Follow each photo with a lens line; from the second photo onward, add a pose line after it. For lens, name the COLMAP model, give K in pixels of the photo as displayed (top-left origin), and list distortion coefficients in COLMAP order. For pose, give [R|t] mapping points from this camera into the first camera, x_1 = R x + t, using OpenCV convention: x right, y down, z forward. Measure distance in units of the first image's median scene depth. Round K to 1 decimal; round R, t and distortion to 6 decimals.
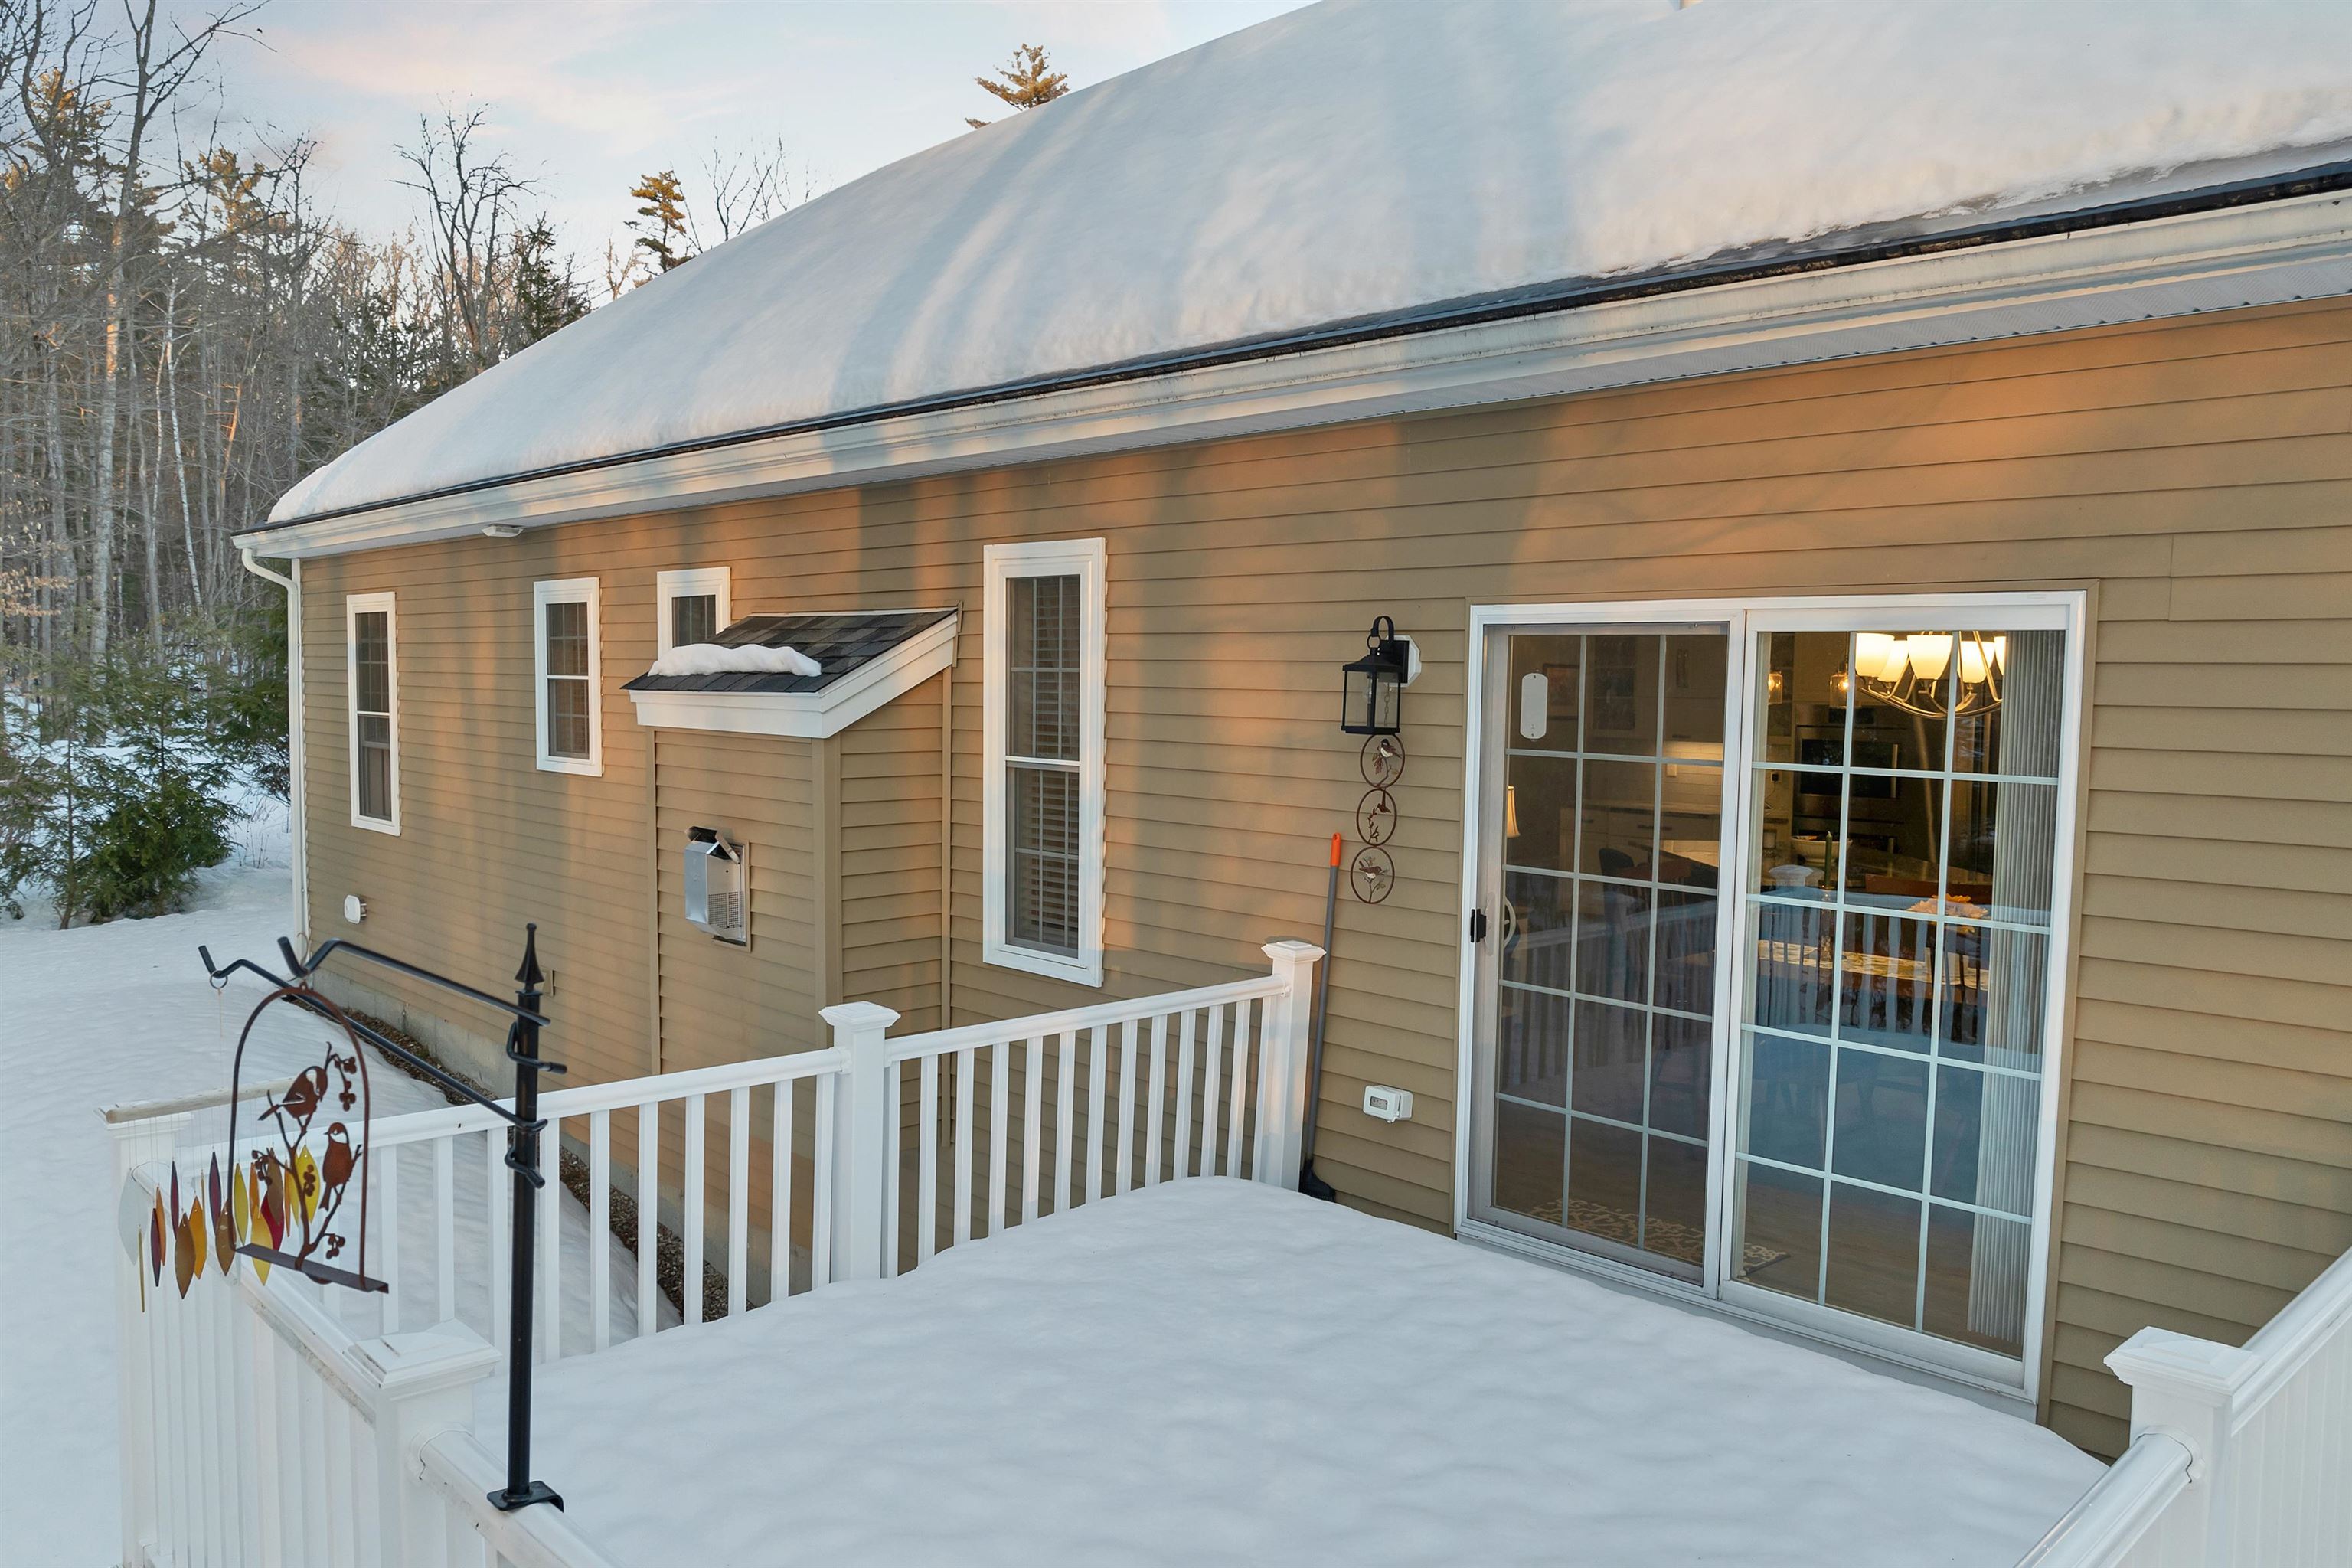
lens RADIAL K [[1701.7, 0, 1182.1], [0, 1701.7, 811.9], [0, 0, 1]] dist [-0.034229, 0.000327]
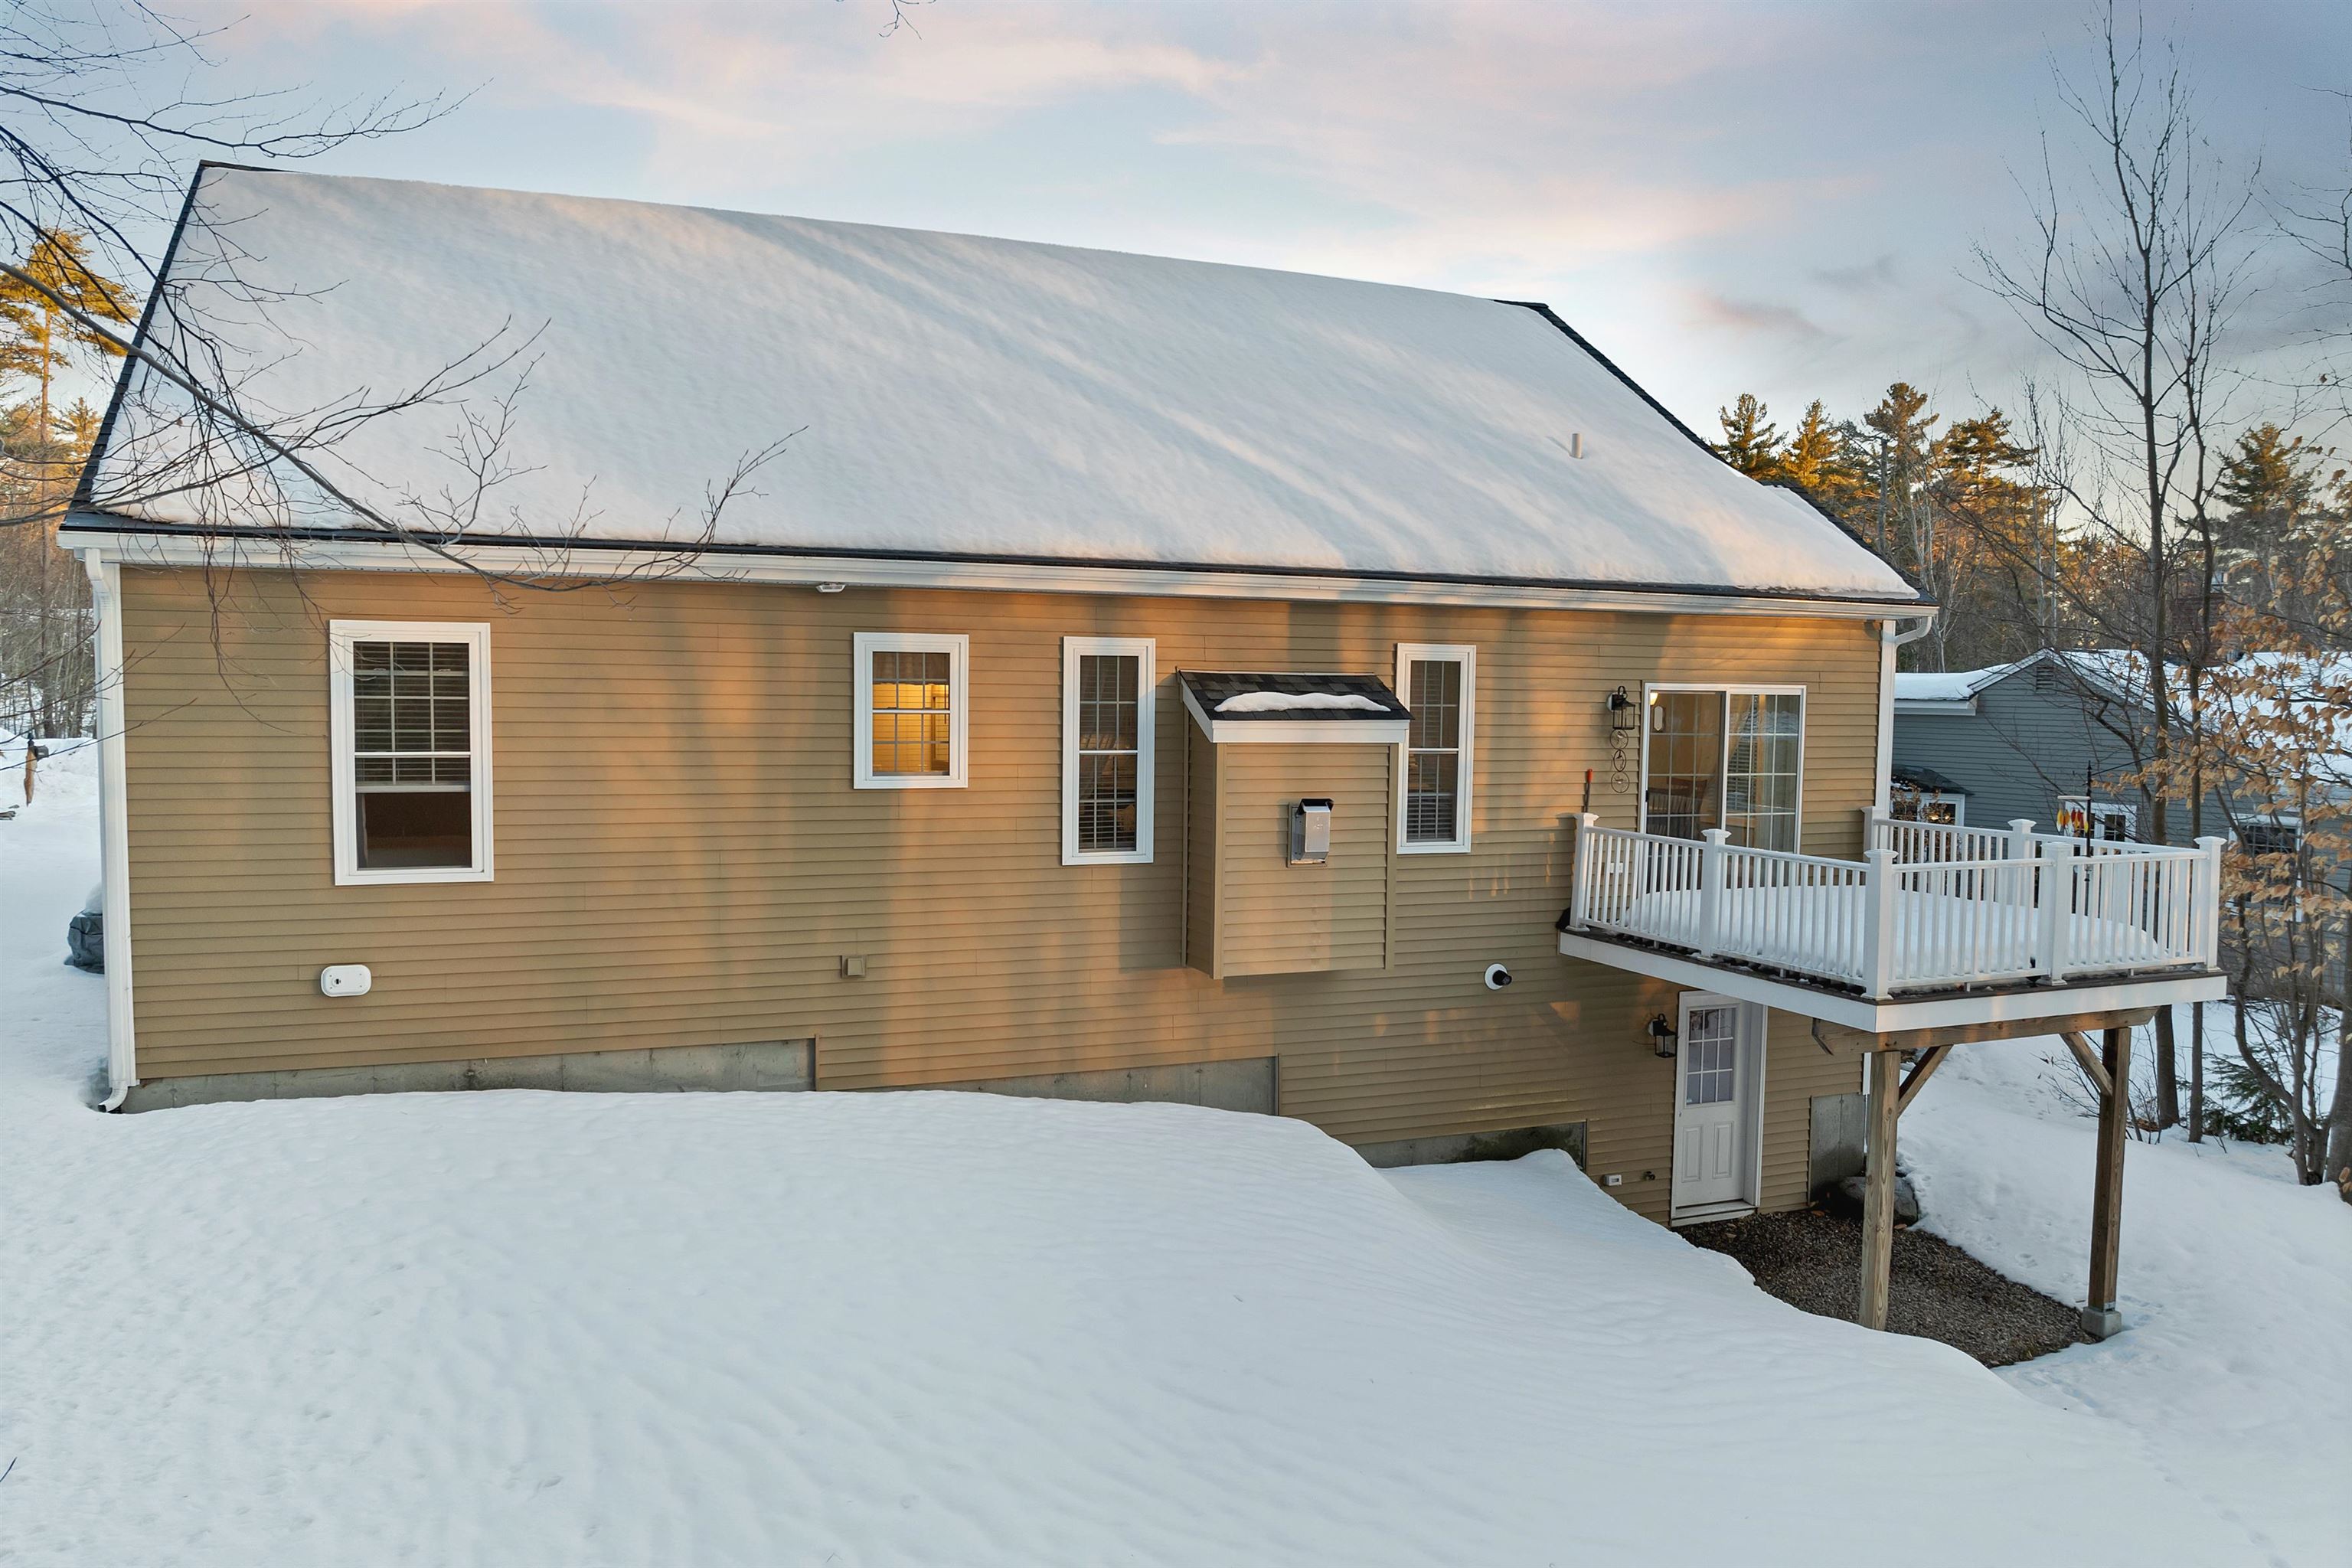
lens RADIAL K [[1701.7, 0, 1182.1], [0, 1701.7, 811.9], [0, 0, 1]] dist [-0.034229, 0.000327]
pose [[0.381587, -0.081777, 0.920708, -2.331888], [0.066404, 0.995930, 0.060937, -0.111231], [-0.921945, 0.037886, 0.385464, 0.541579]]
